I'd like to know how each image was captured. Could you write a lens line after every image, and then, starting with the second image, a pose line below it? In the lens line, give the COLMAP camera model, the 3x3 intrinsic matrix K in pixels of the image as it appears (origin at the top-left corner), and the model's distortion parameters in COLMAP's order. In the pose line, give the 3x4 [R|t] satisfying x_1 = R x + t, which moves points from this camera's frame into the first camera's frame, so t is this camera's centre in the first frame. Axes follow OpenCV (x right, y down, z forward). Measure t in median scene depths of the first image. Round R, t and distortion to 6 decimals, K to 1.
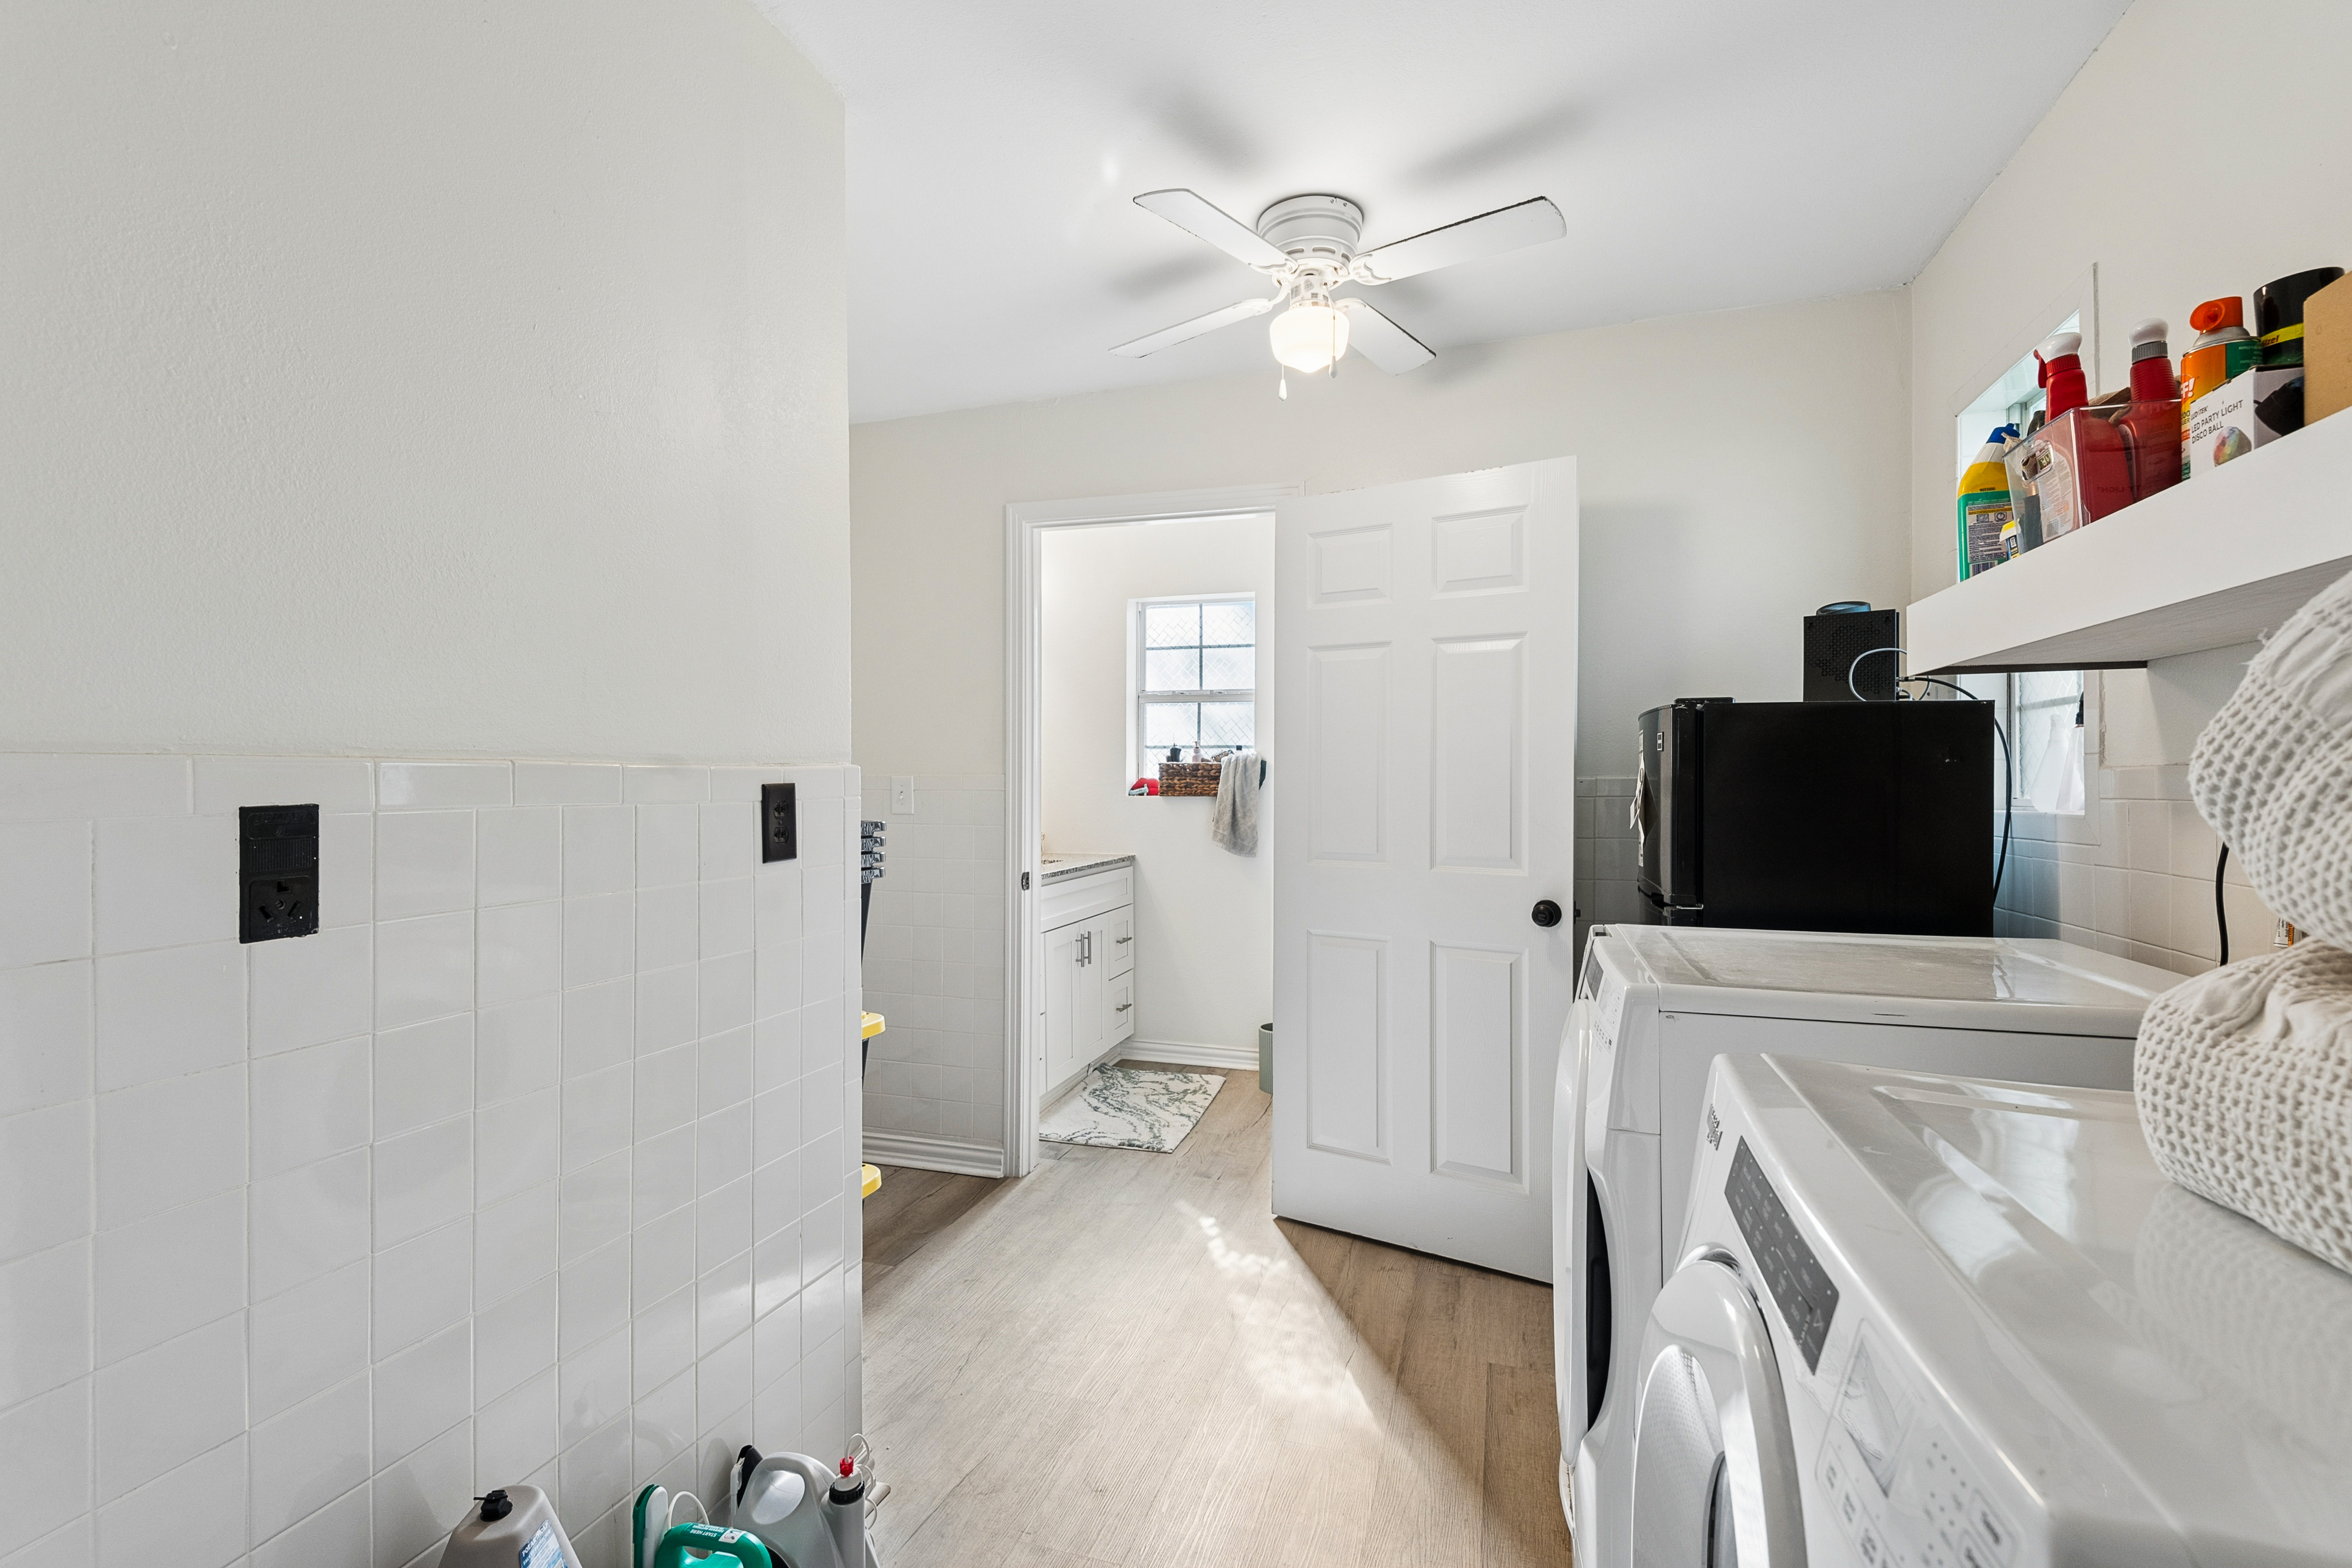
lens RADIAL K [[1083.1, 0, 1188.4], [0, 1083.1, 779.0], [0, 0, 1]] dist [0.037762, -0.024245]
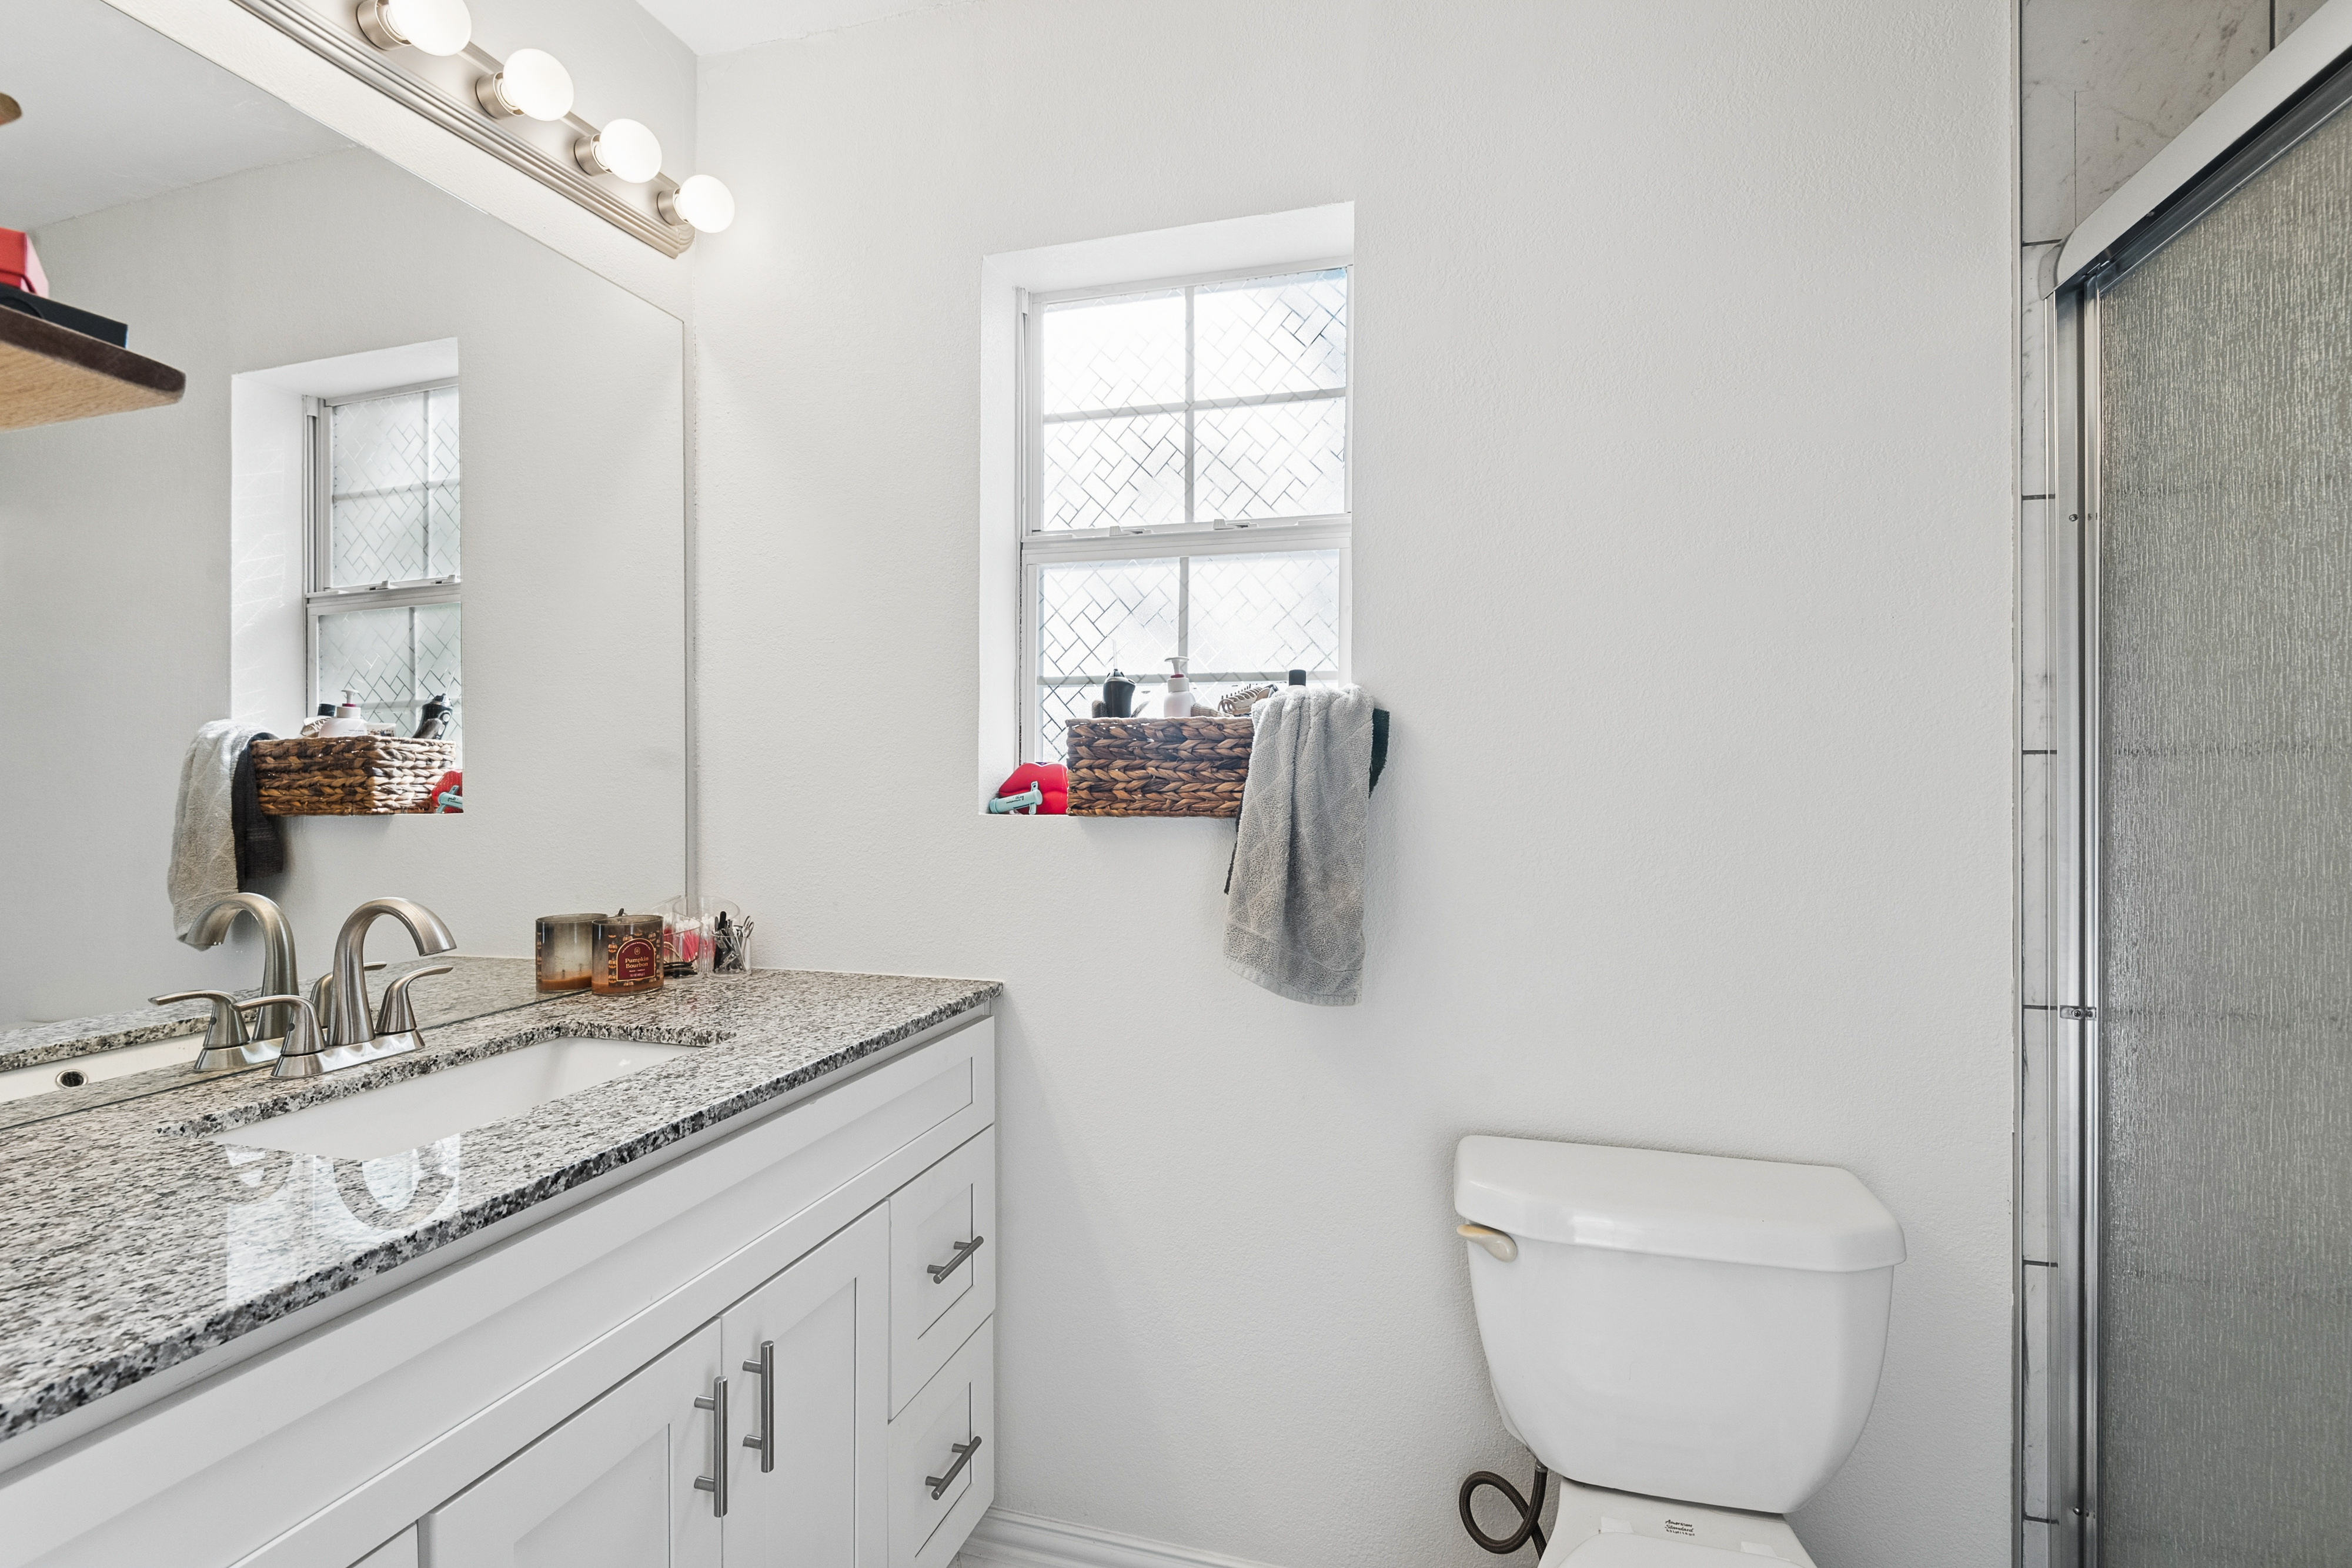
lens RADIAL K [[1083.1, 0, 1188.4], [0, 1083.1, 779.0], [0, 0, 1]] dist [0.037762, -0.024245]
pose [[0.999948, -0.001409, 0.010067, 0.007636], [0.001354, 0.999984, 0.005418, 0.002294], [-0.010074, -0.005404, 0.999935, 0.645011]]
